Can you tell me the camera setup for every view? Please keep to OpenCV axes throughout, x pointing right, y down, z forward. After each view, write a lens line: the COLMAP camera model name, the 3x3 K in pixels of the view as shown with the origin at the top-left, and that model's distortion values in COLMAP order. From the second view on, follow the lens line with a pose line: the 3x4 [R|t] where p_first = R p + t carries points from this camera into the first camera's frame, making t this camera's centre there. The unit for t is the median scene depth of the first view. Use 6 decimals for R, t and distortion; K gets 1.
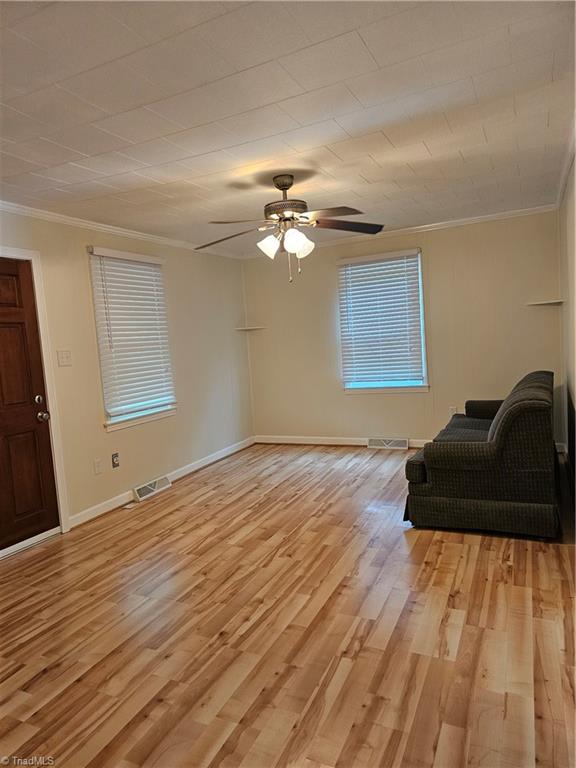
lens RADIAL K [[520.1, 0, 287.4], [0, 520.1, 388.0], [0, 0, 1]] dist [0.072826, -0.060850]
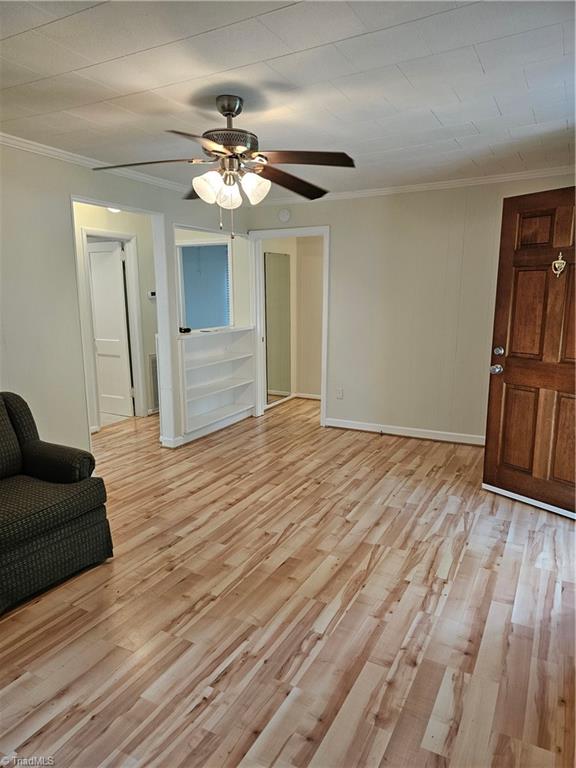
lens RADIAL K [[520.1, 0, 287.4], [0, 520.1, 388.0], [0, 0, 1]] dist [0.072826, -0.060850]
pose [[-0.995228, 0.063567, 0.074027, -0.131726], [0.081190, 0.960290, 0.266928, -0.208337], [-0.054119, 0.271665, -0.960869, 1.977101]]
